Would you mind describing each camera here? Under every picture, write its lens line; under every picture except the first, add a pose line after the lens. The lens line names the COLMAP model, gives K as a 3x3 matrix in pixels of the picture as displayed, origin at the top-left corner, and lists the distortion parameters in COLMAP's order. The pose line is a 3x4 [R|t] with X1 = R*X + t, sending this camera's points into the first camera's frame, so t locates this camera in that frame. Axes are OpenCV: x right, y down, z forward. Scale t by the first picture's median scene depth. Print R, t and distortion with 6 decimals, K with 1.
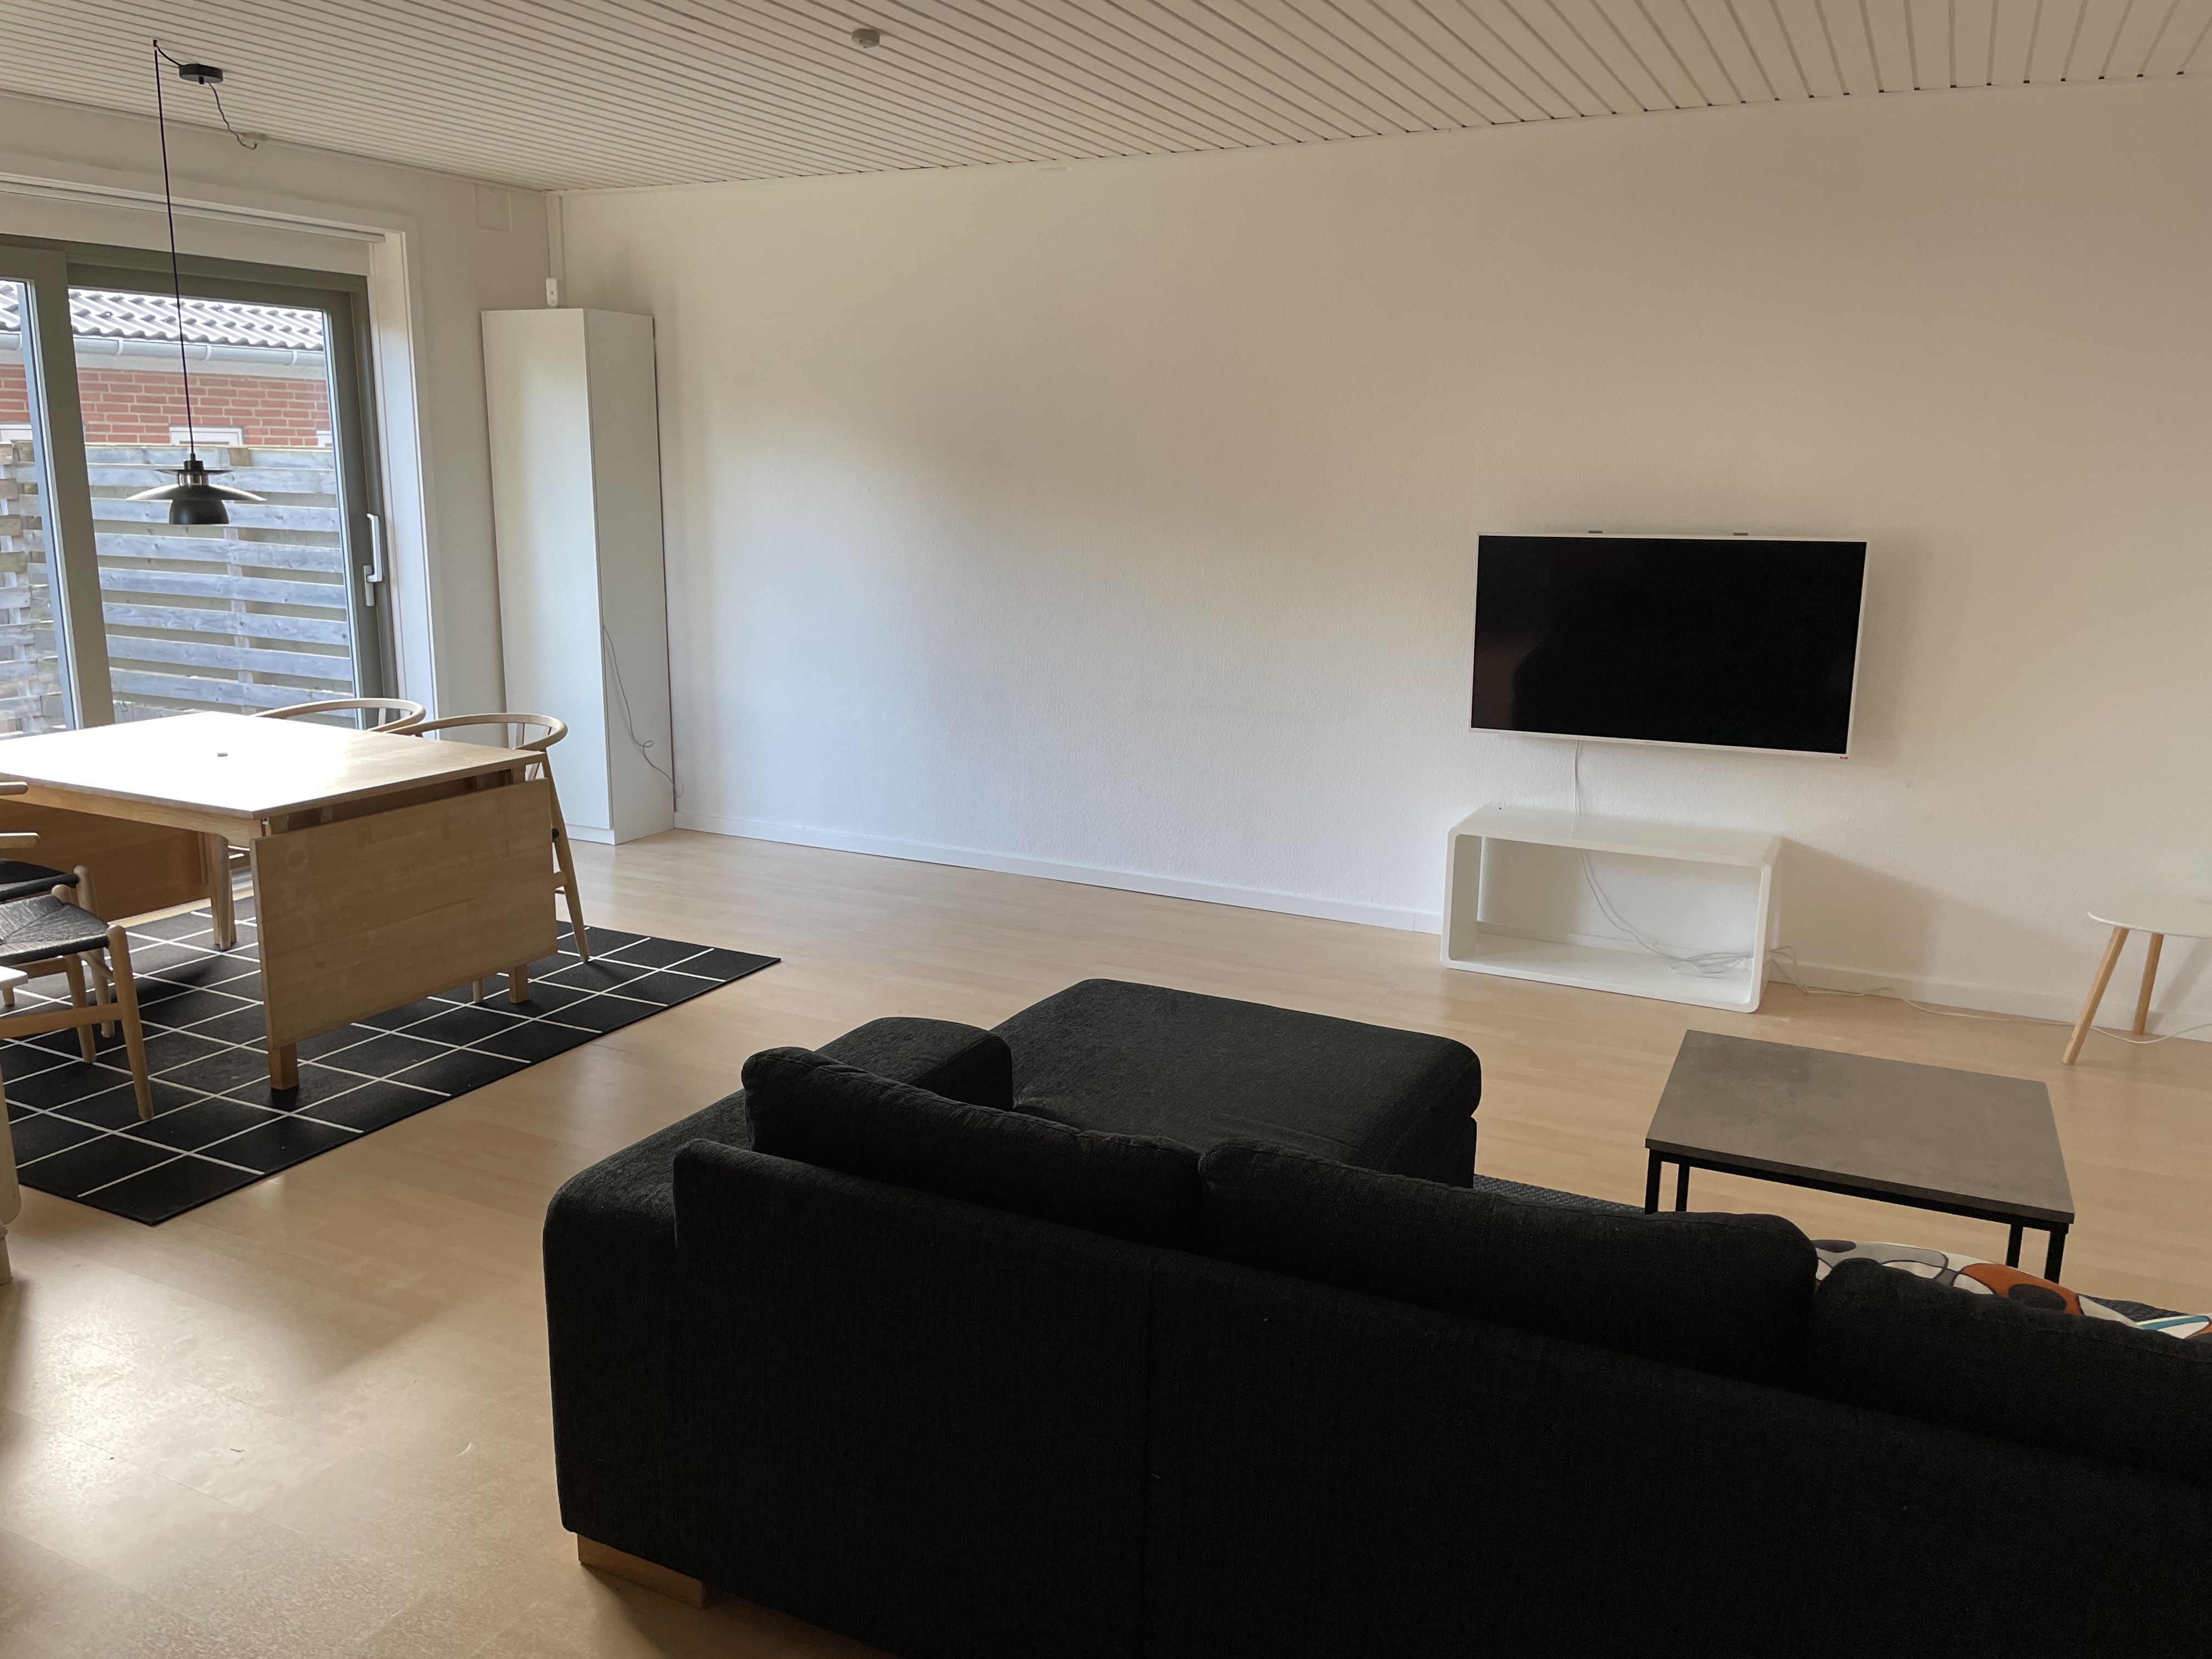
lens RADIAL K [[1674.8, 0, 1105.9], [0, 1674.8, 808.8], [0, 0, 1]] dist [0.093472, -0.125802]
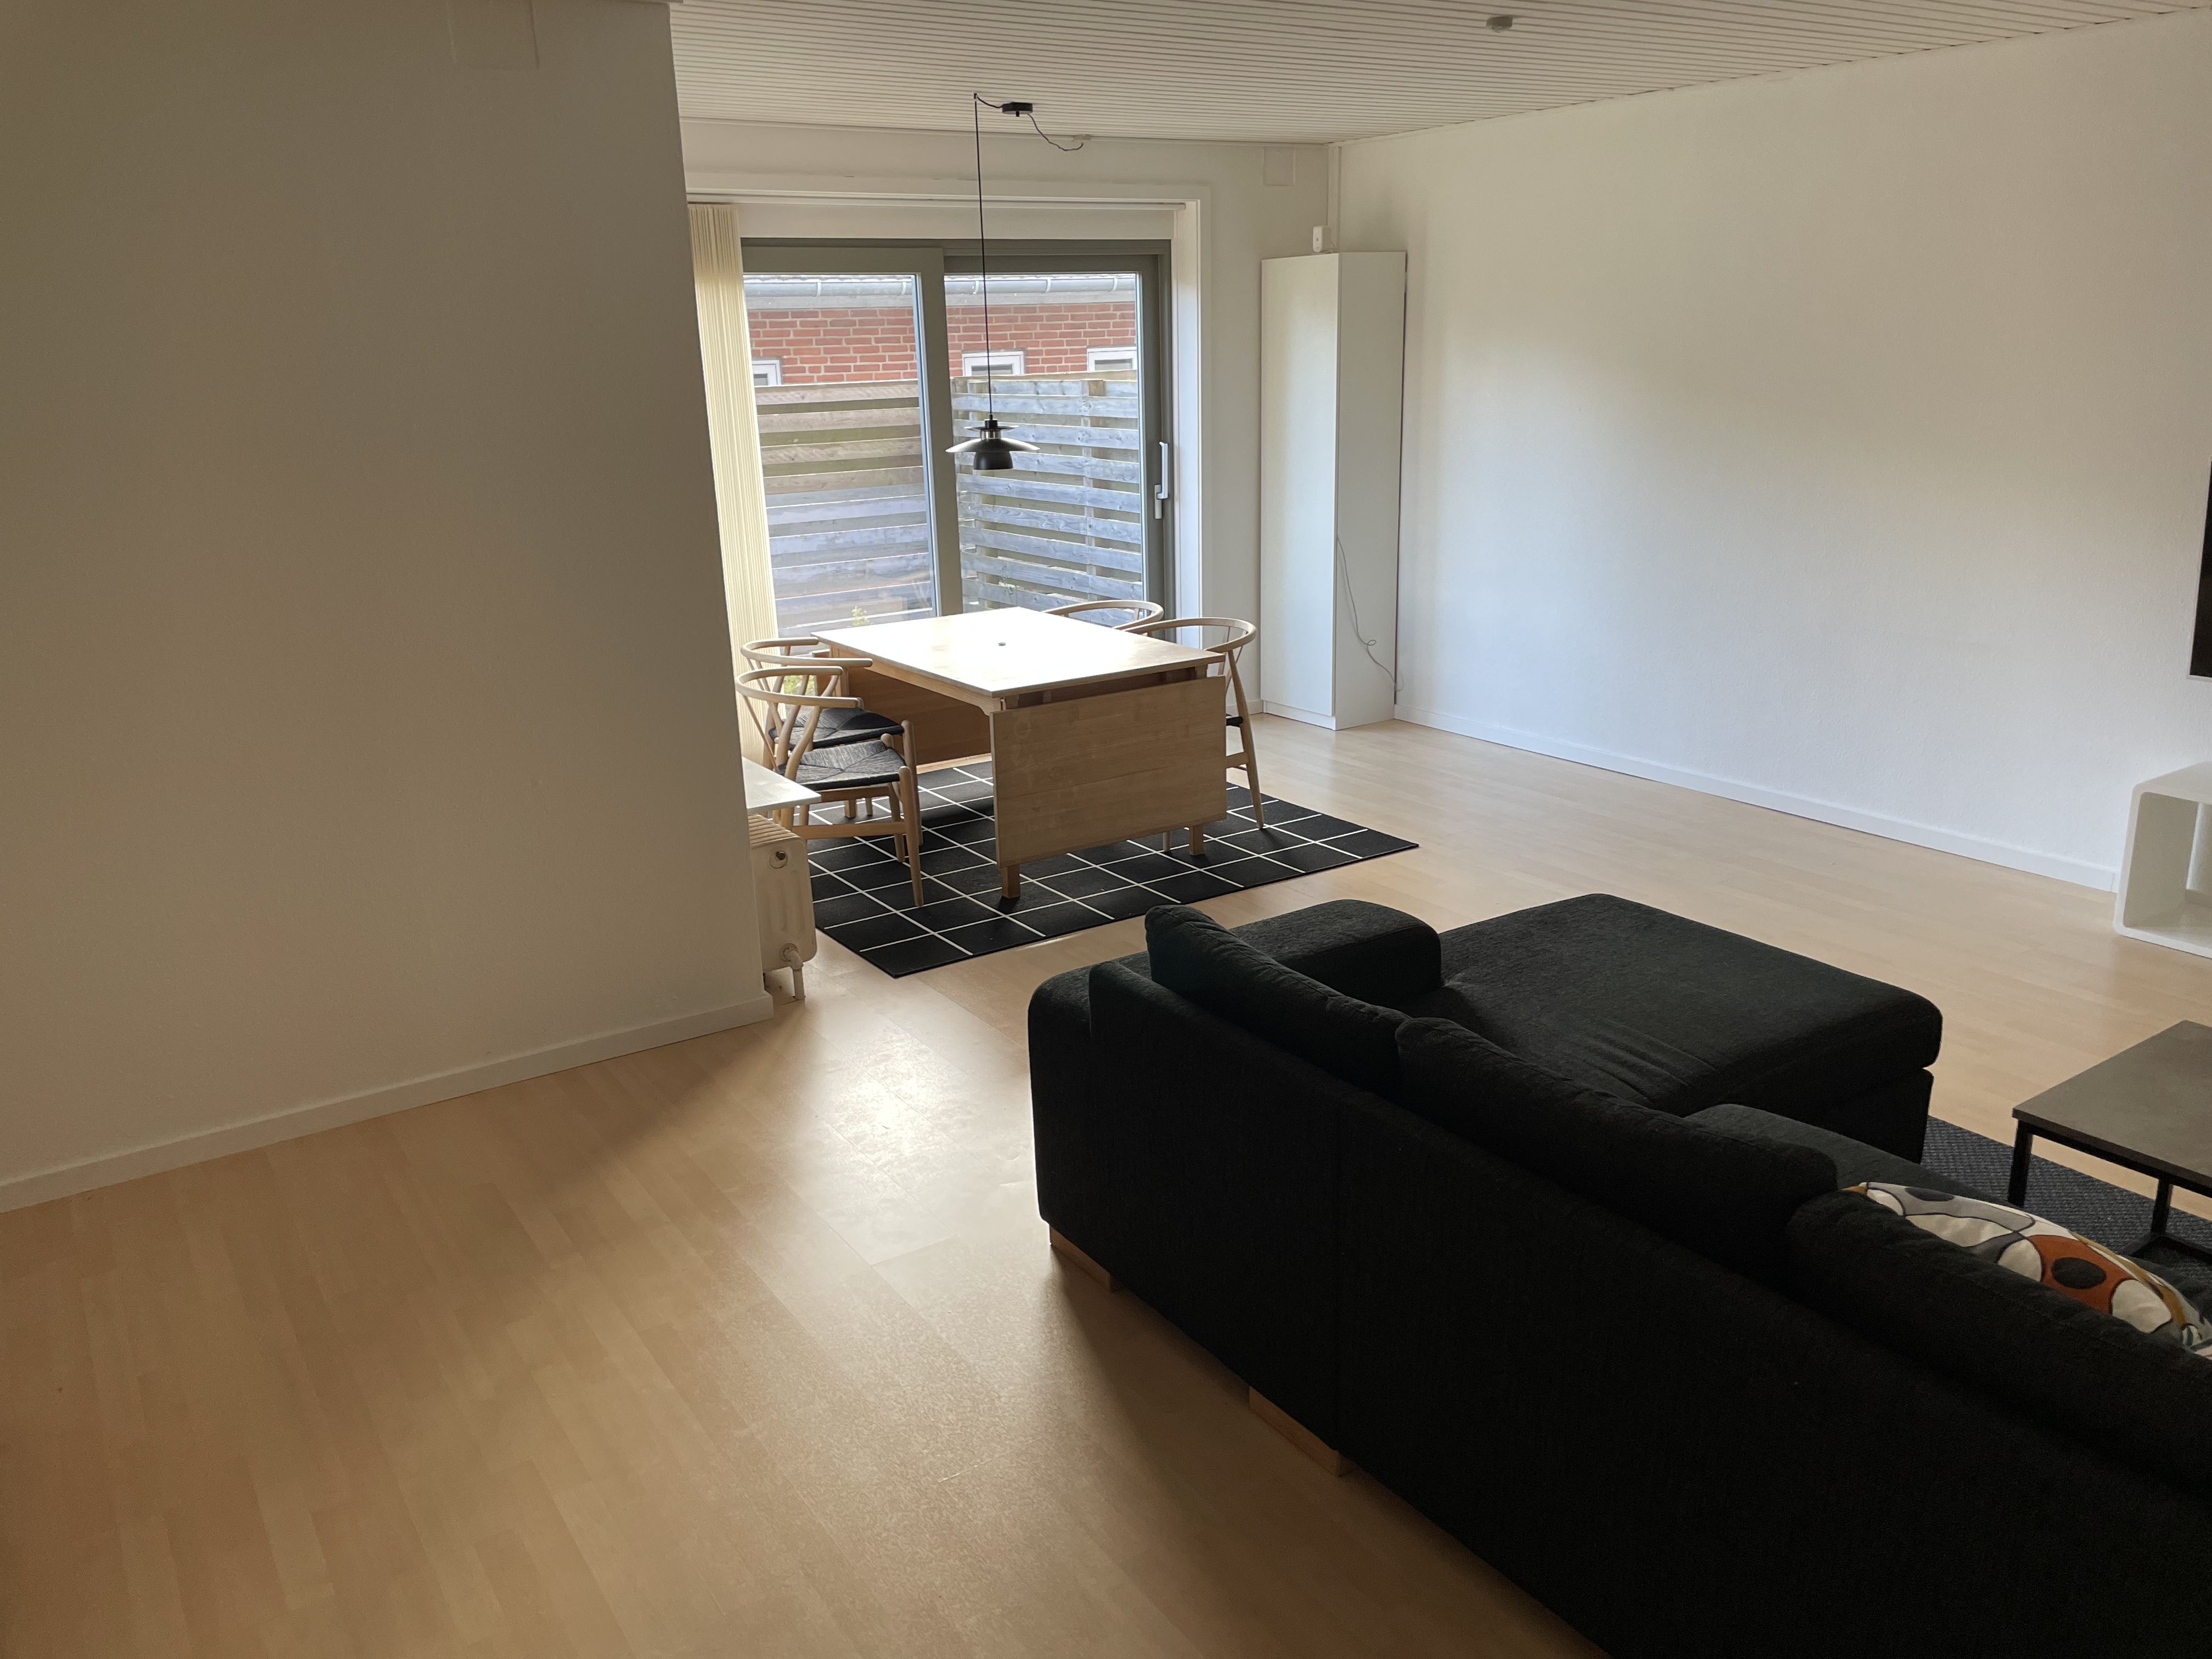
lens RADIAL K [[1679.0, 0, 1097.1], [0, 1679.0, 818.3], [0, 0, 1]] dist [0.098829, -0.131298]
pose [[0.861500, 0.102748, -0.497253, 0.182168], [-0.063012, 0.993376, 0.096093, -0.023741], [0.503832, -0.051451, 0.862268, -0.087495]]
